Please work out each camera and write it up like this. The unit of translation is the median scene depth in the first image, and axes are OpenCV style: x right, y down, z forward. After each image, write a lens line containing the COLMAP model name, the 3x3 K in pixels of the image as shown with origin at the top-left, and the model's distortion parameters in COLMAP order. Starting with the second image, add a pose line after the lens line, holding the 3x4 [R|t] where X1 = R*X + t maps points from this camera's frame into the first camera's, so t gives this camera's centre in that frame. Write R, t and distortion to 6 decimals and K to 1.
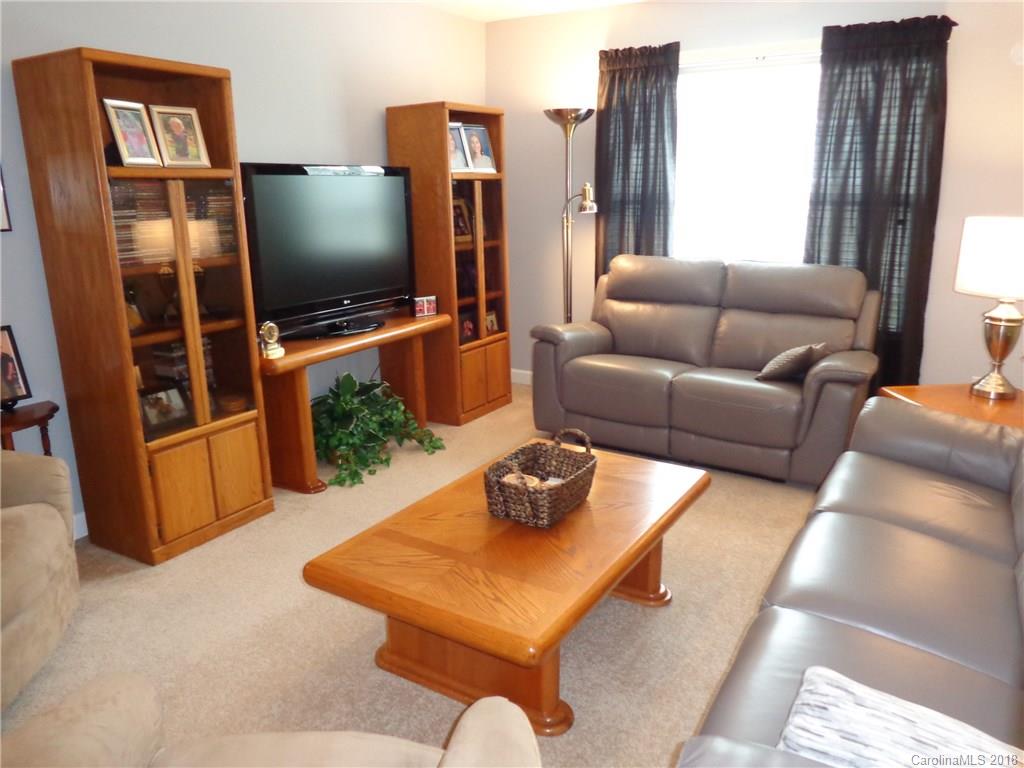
lens RADIAL K [[760.1, 0, 519.3], [0, 760.1, 385.6], [0, 0, 1]] dist [-0.008177, 0.000093]
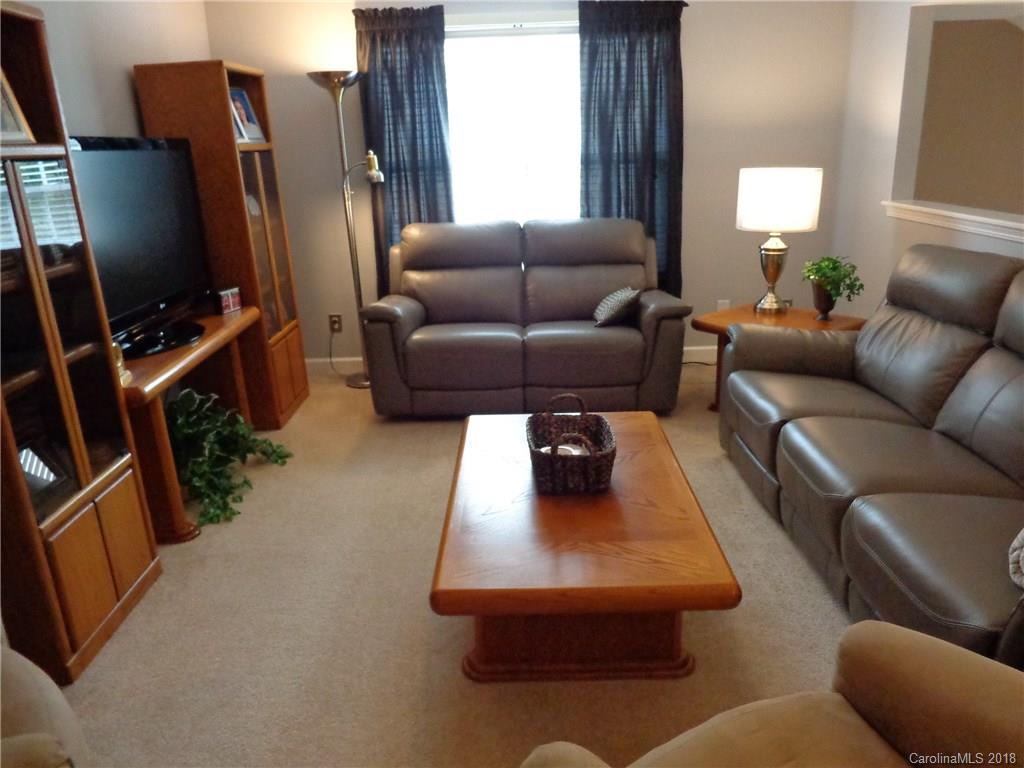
lens RADIAL K [[760.1, 0, 518.3], [0, 760.1, 385.5], [0, 0, 1]] dist [-0.008177, 0.000093]
pose [[0.855130, -0.179833, 0.486223, -0.292012], [0.160089, 0.983669, 0.082265, -0.029338], [-0.493076, 0.007492, 0.869954, 0.092965]]
